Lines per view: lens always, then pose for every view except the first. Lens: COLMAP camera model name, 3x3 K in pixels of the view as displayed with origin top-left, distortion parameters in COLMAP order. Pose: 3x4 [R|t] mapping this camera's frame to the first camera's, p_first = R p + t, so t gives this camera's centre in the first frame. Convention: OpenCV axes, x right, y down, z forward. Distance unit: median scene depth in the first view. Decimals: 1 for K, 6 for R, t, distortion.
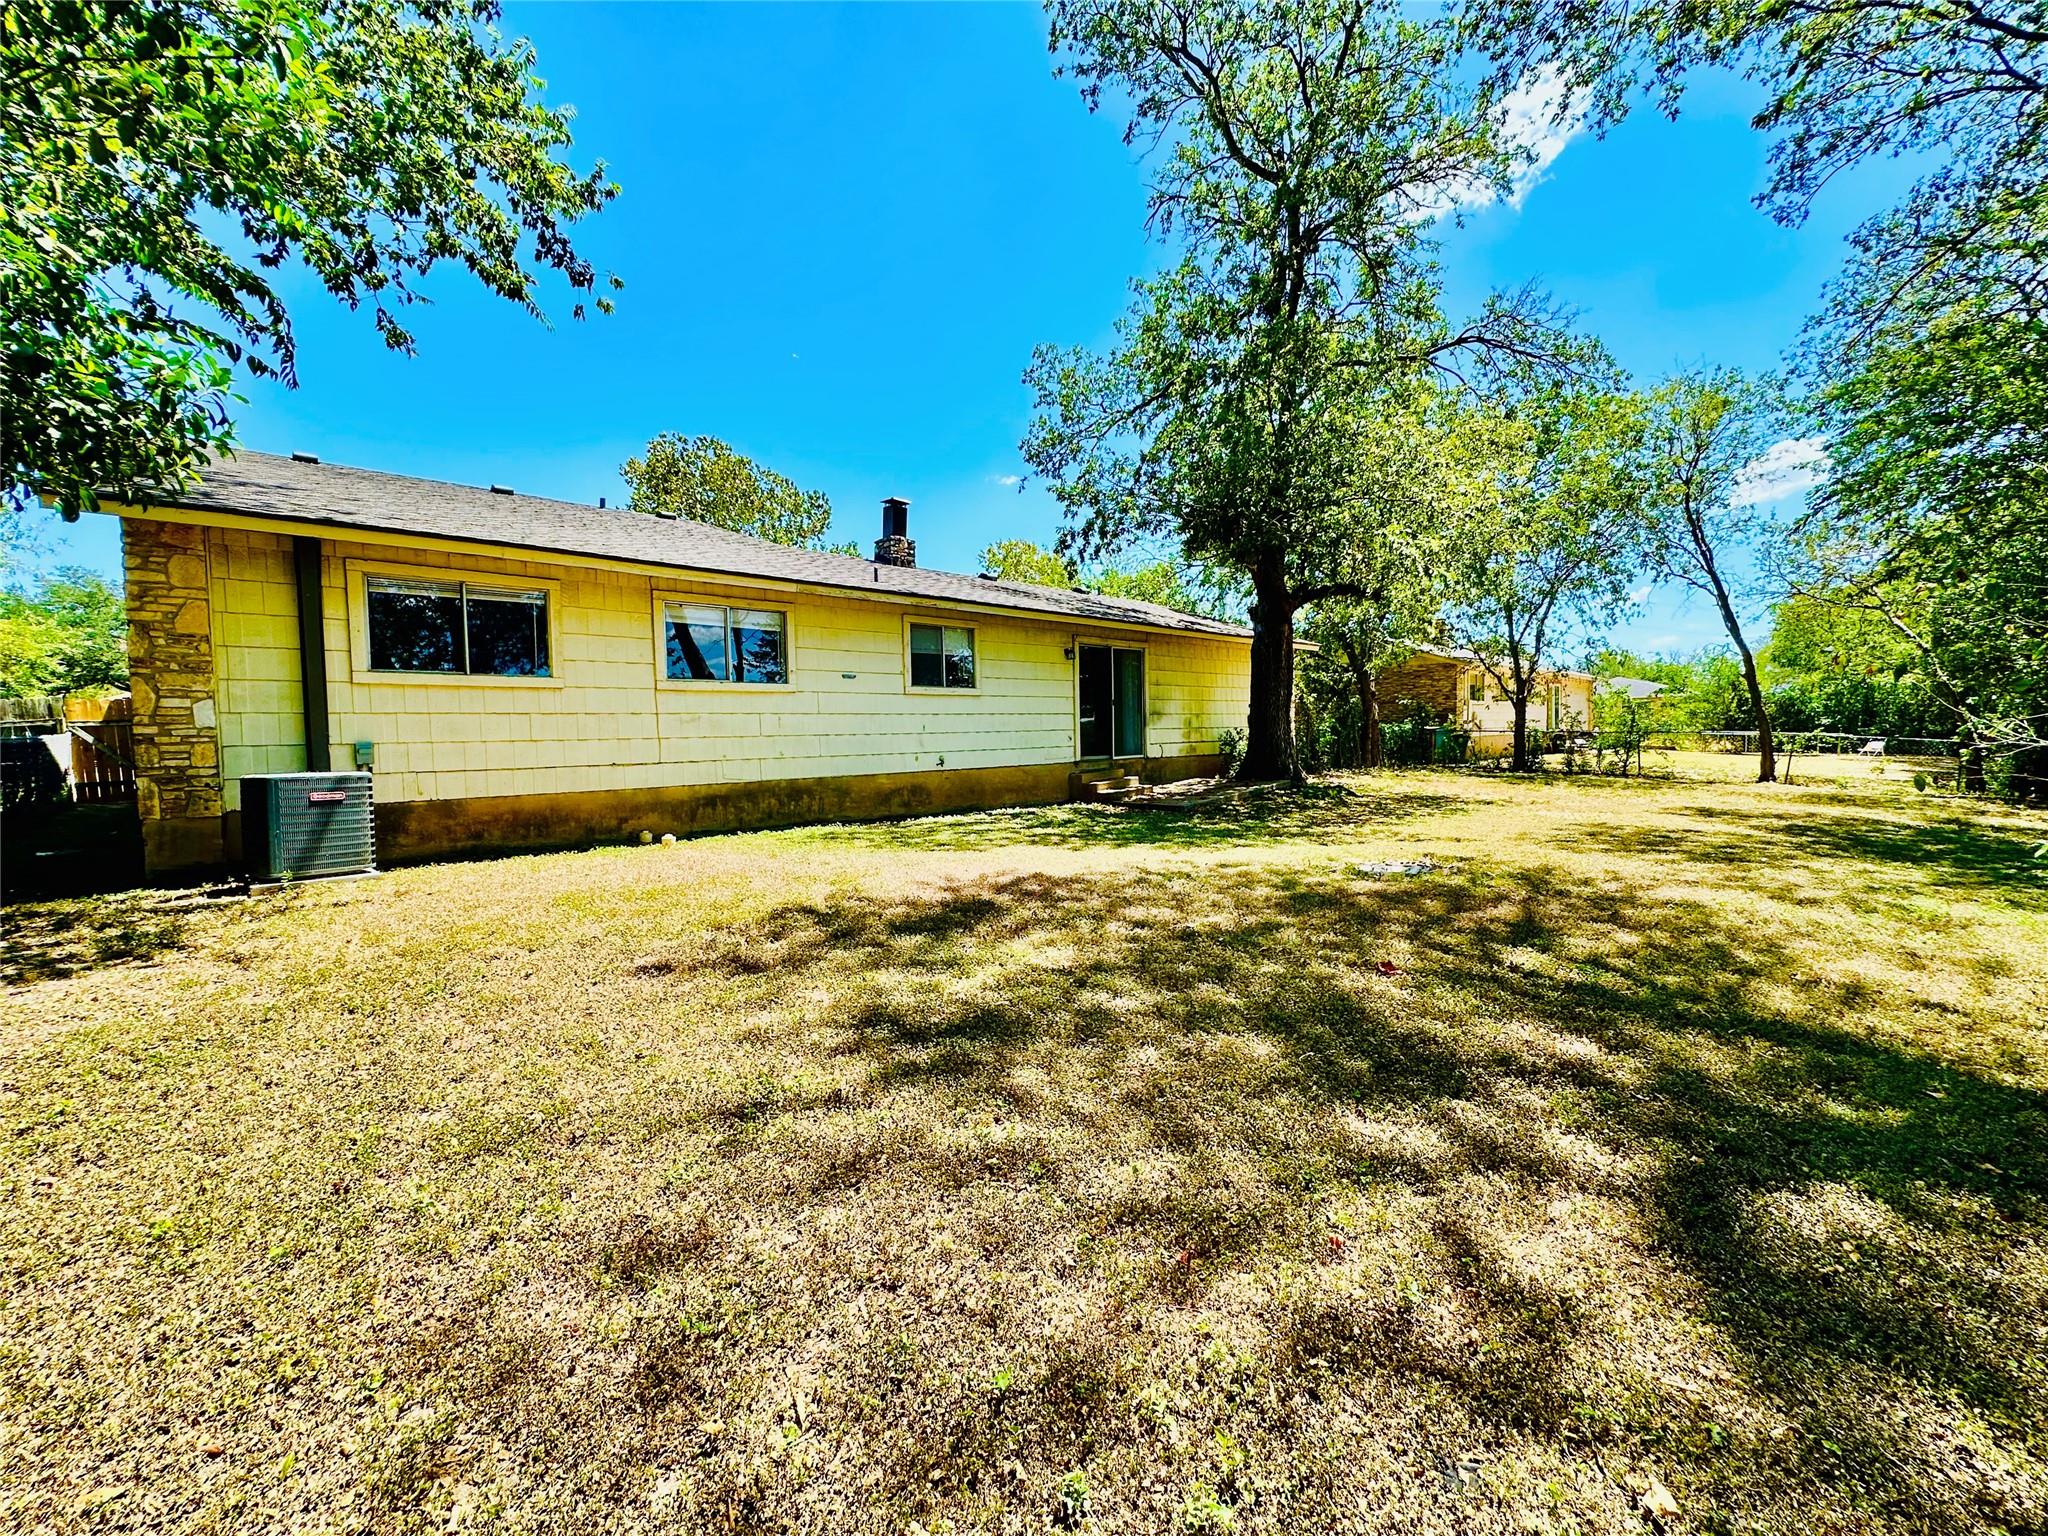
lens RADIAL K [[818.3, 0, 1036.4], [0, 818.3, 771.3], [0, 0, 1]] dist [-0.004383, 0.001048]
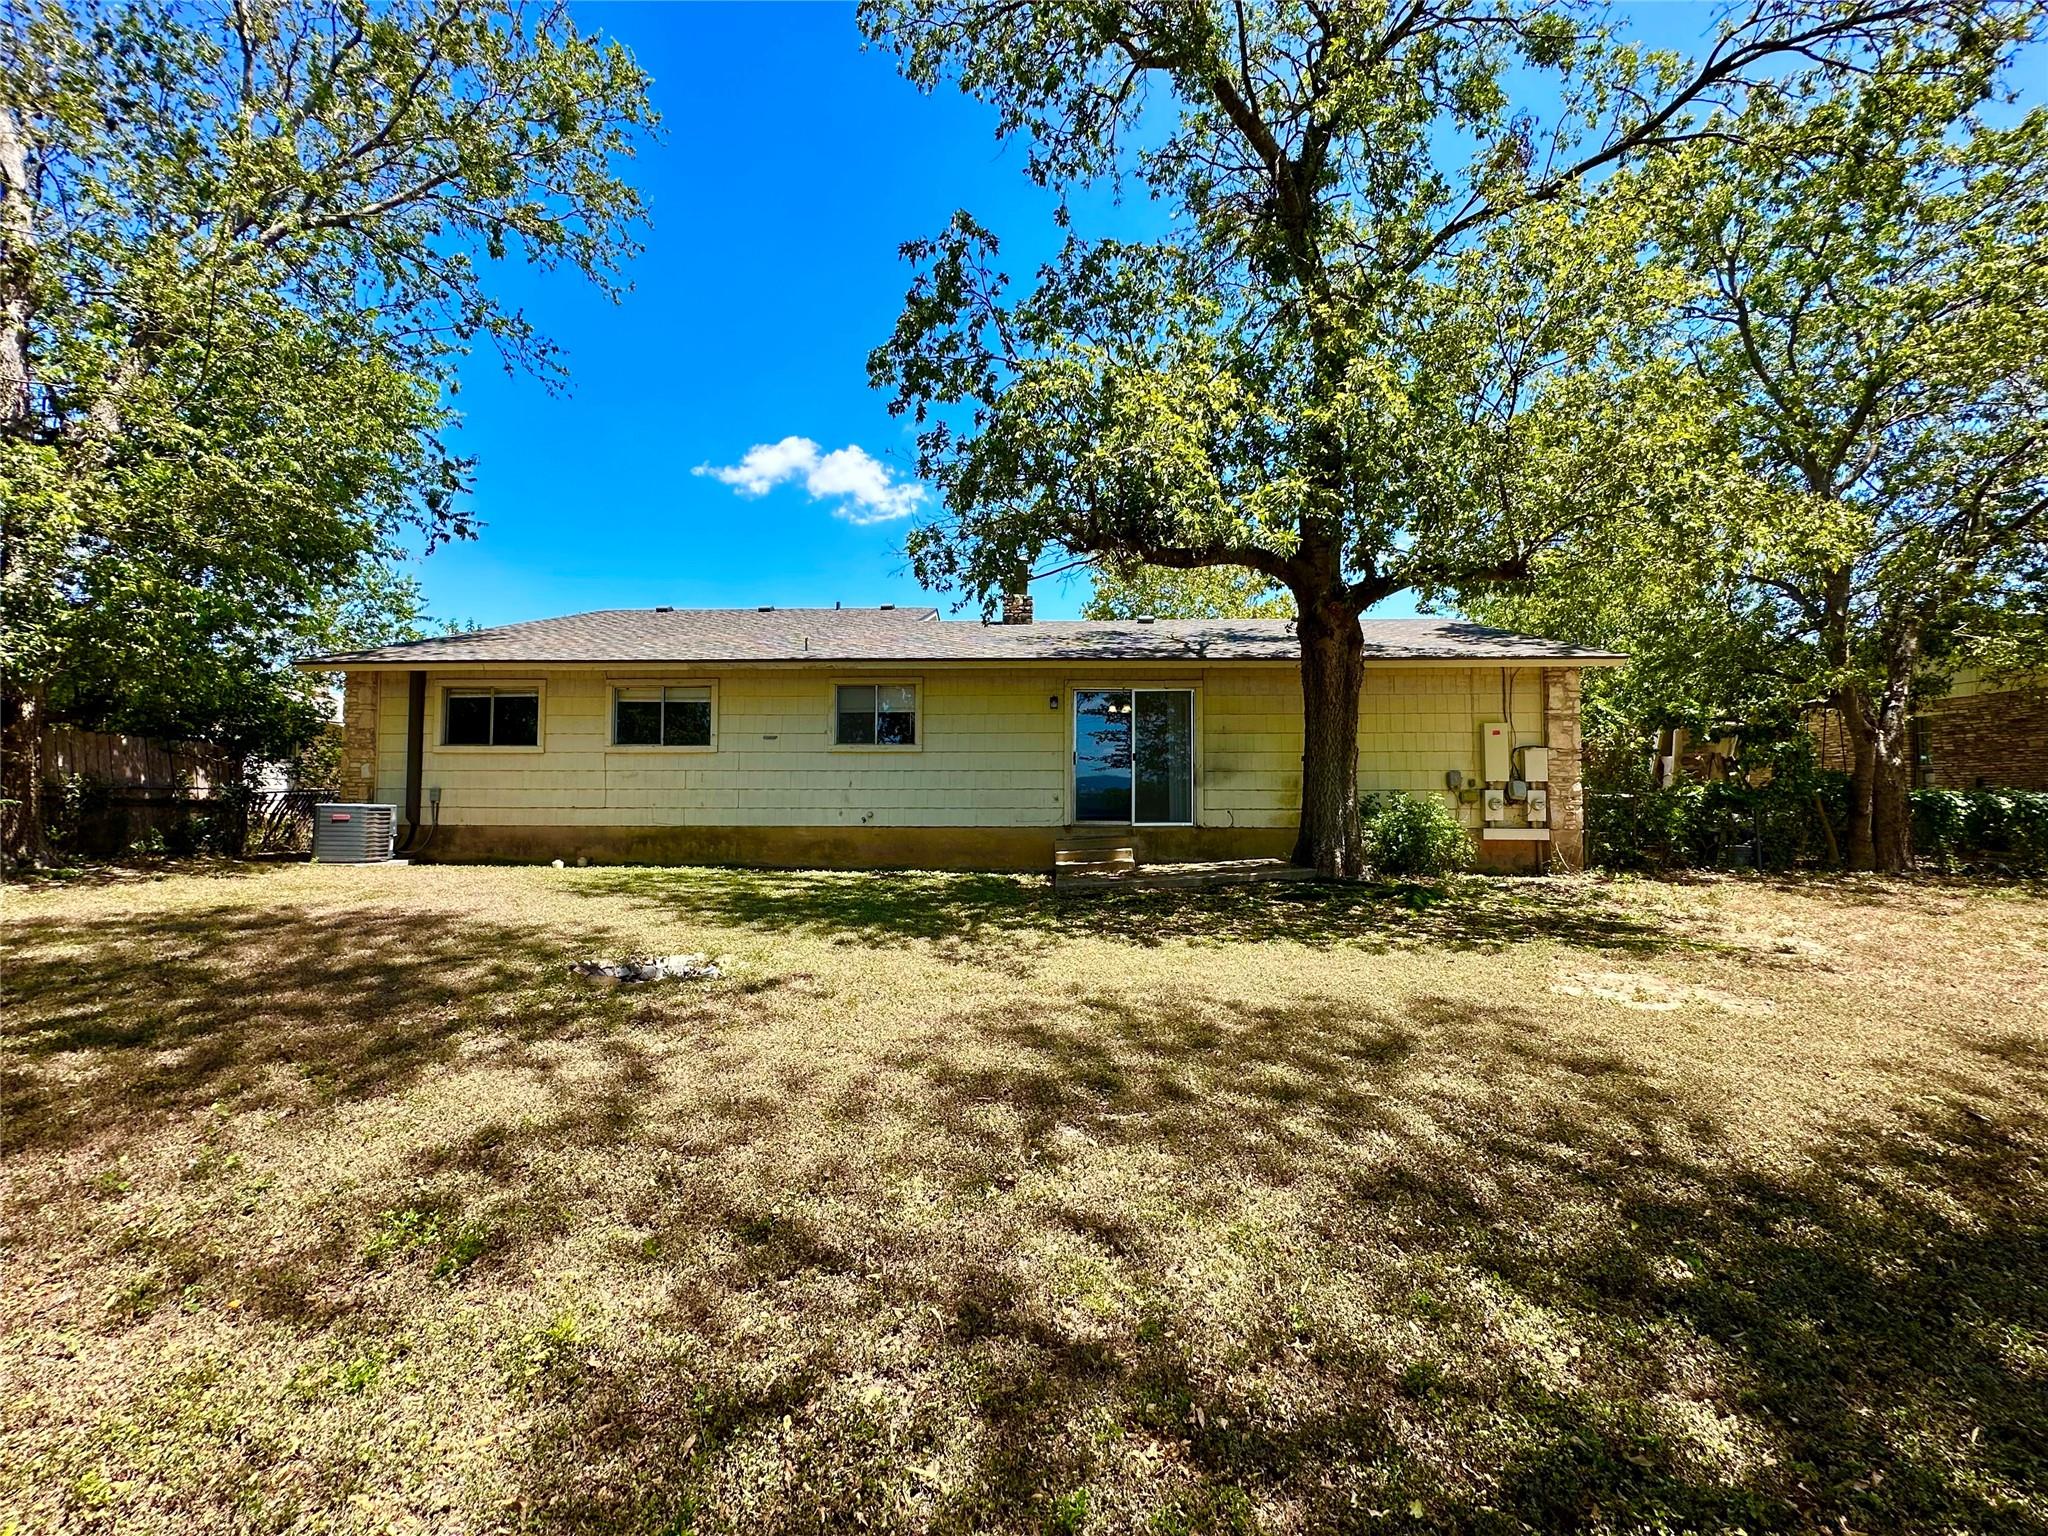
lens RADIAL K [[818.3, 0, 1025.5], [0, 818.3, 758.8], [0, 0, 1]] dist [-0.004383, 0.001048]
pose [[0.693353, -0.007848, -0.720555, 0.909651], [-0.050149, 0.996991, -0.059115, -0.042185], [0.718851, 0.077122, 0.690873, 0.527274]]
